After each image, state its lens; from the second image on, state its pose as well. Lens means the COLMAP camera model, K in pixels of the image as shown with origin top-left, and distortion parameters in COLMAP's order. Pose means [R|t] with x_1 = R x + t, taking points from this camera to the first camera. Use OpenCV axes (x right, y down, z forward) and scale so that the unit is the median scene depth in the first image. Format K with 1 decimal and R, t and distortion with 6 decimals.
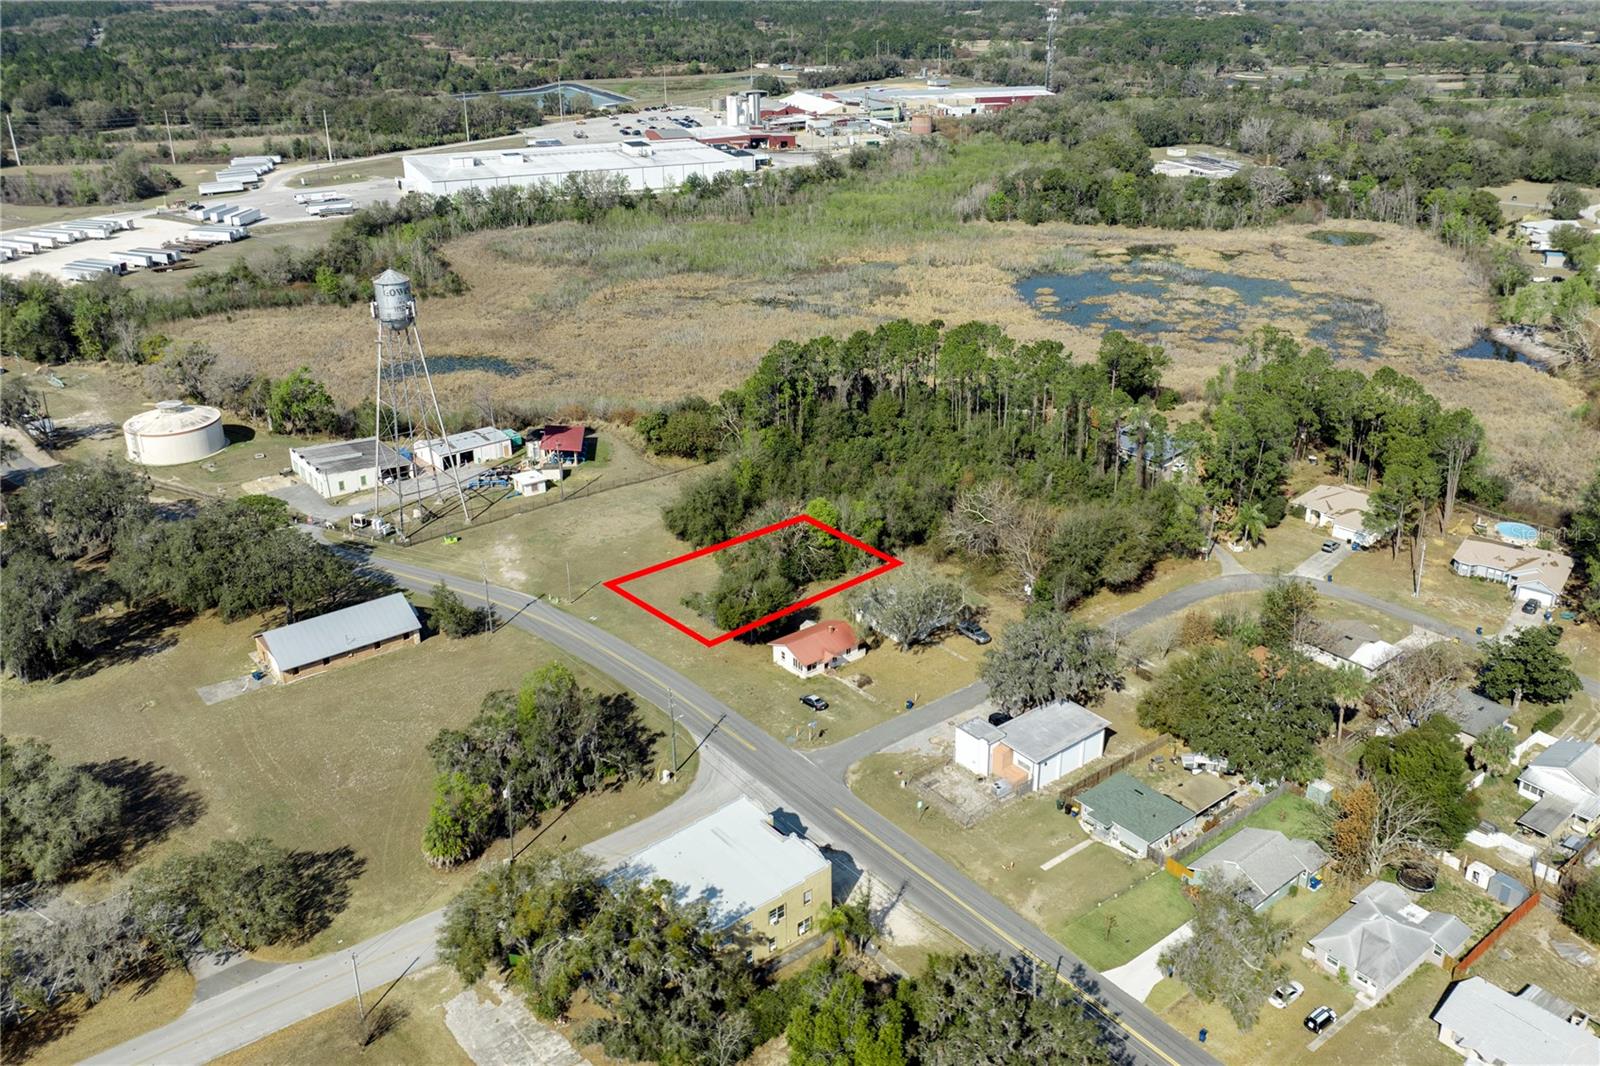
lens RADIAL K [[1328.3, 0, 868.0], [0, 1328.3, 470.2], [0, 0, 1]] dist [-0.036222, -0.006244]
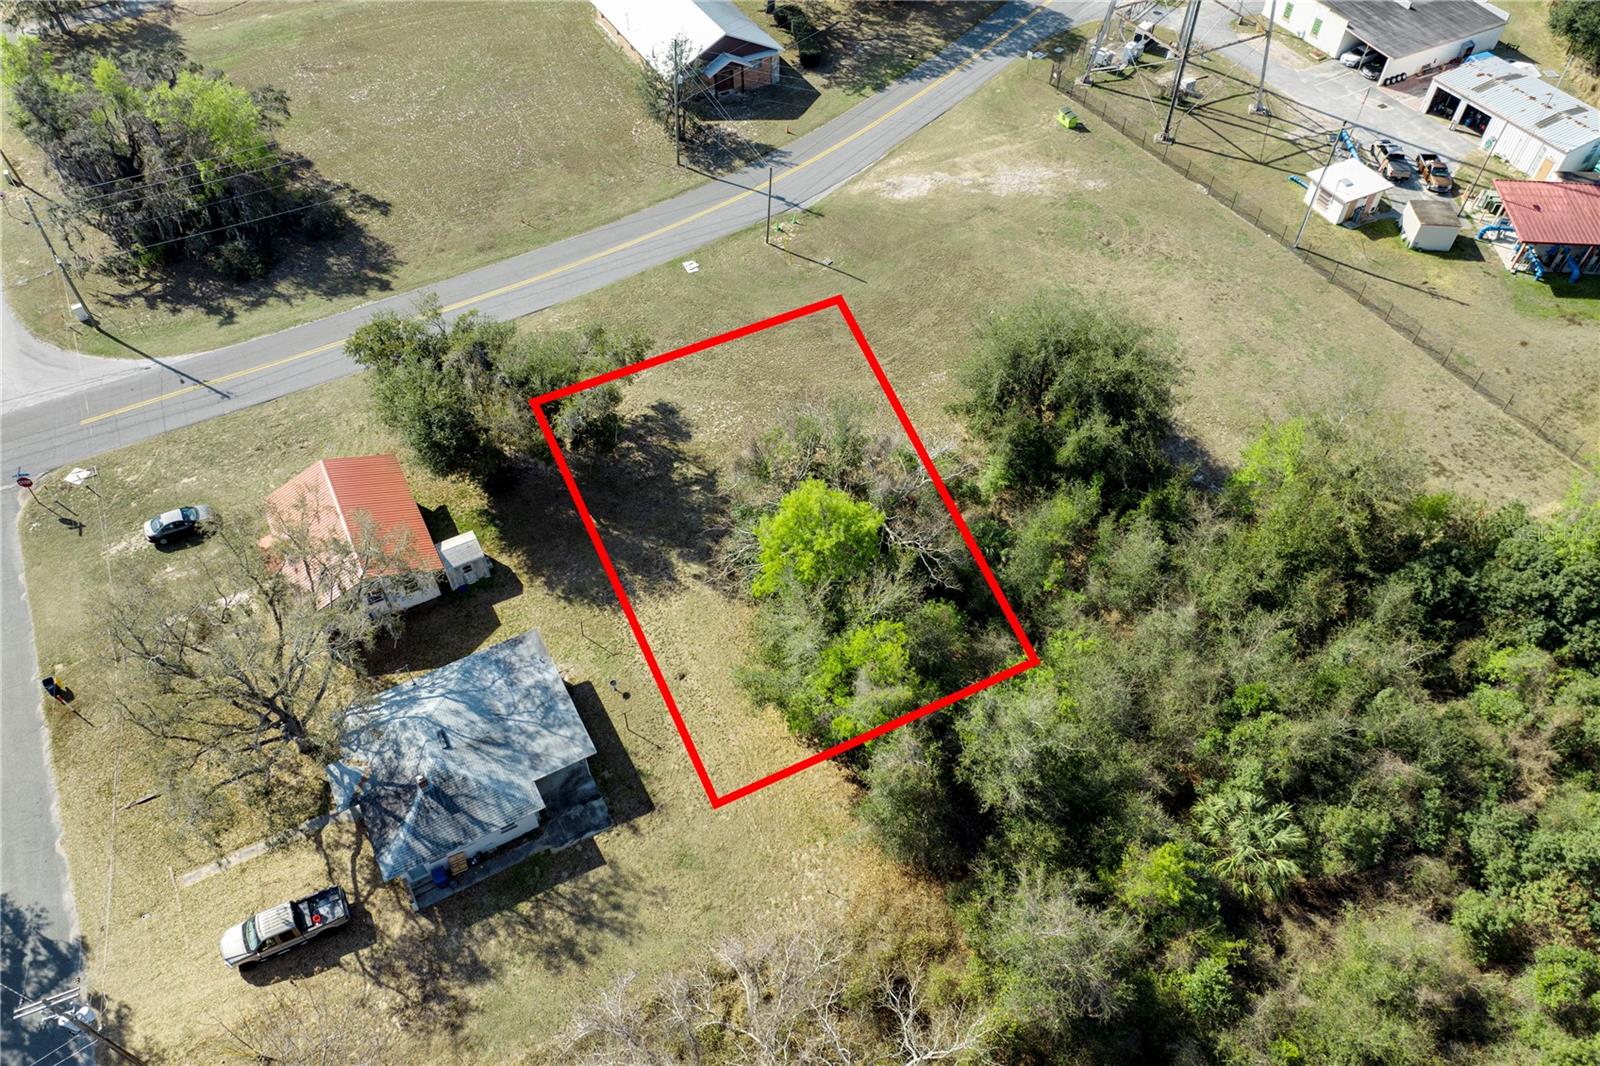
lens RADIAL K [[1121.5, 0, 795.0], [0, 1121.5, 535.9], [0, 0, 1]] dist [-0.051258, 0.023634]
pose [[-0.203866, 0.746439, -0.633456, 0.114474], [-0.362974, 0.543299, 0.757018, -0.139491], [0.909224, 0.384259, 0.160178, 0.757585]]
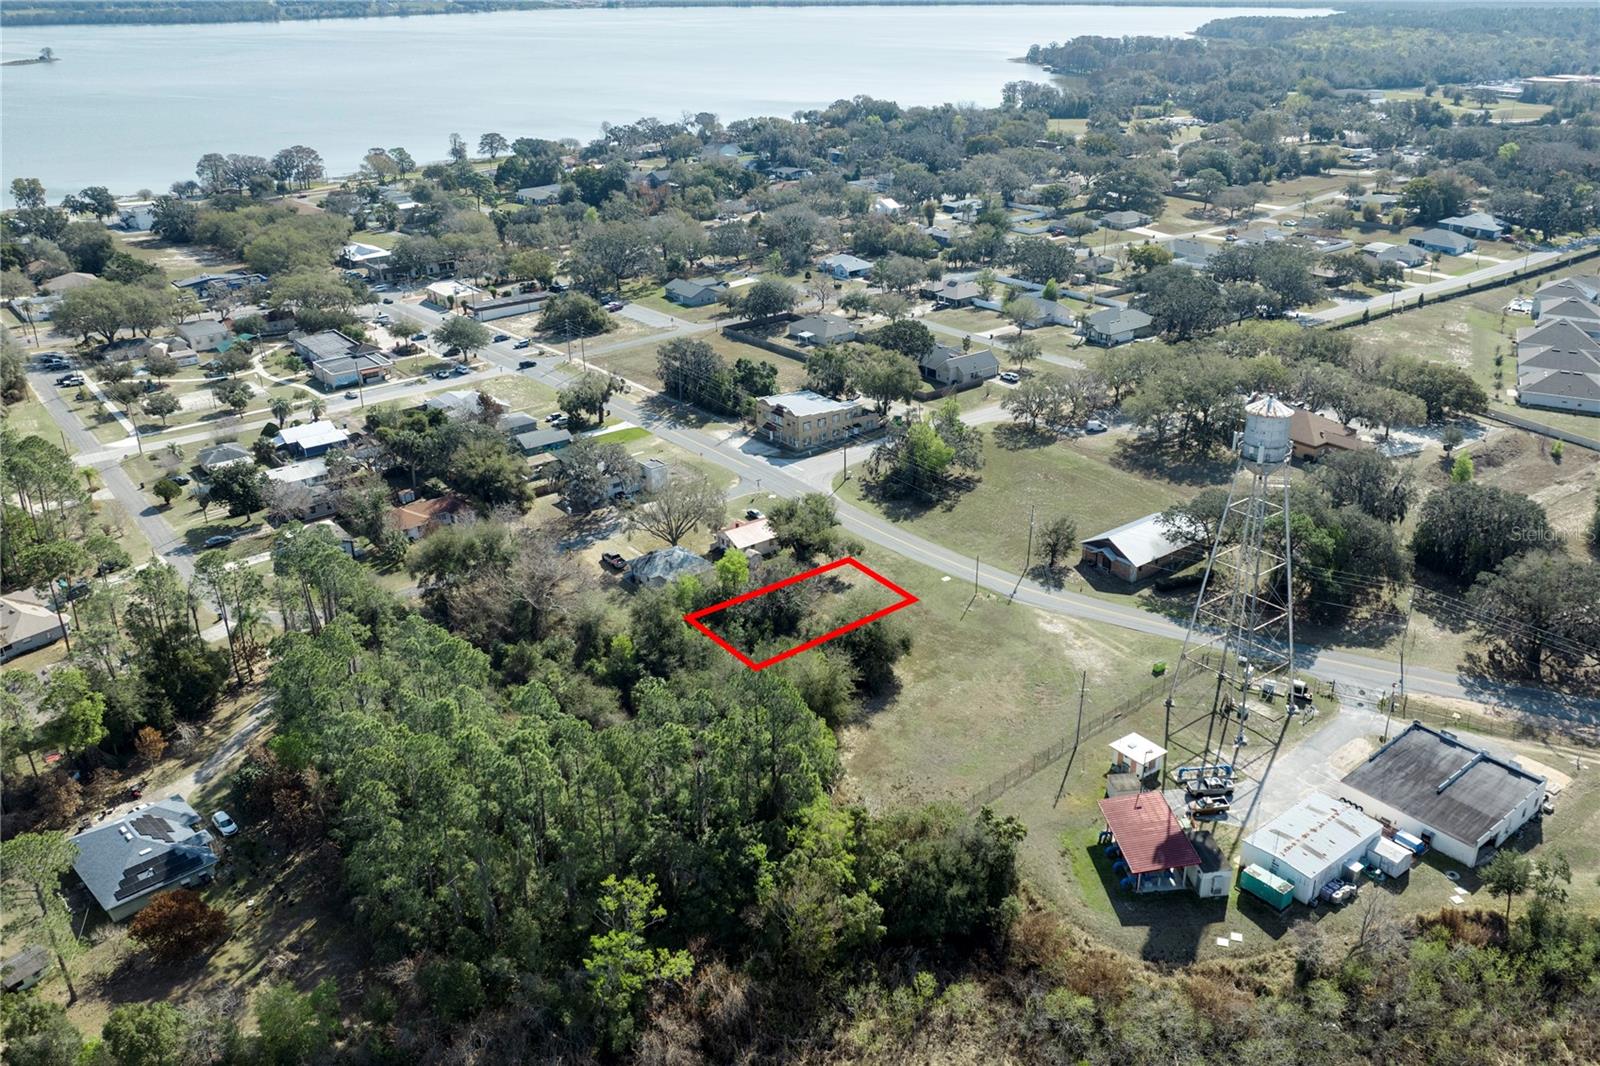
lens RADIAL K [[1317.5, 0, 860.1], [0, 1317.5, 536.3], [0, 0, 1]] dist [-0.046372, 0.012751]
pose [[-0.999894, -0.009935, 0.010606, -0.109449], [0.000566, 0.702636, 0.711550, -0.524153], [-0.014522, 0.711480, -0.702556, 1.315723]]
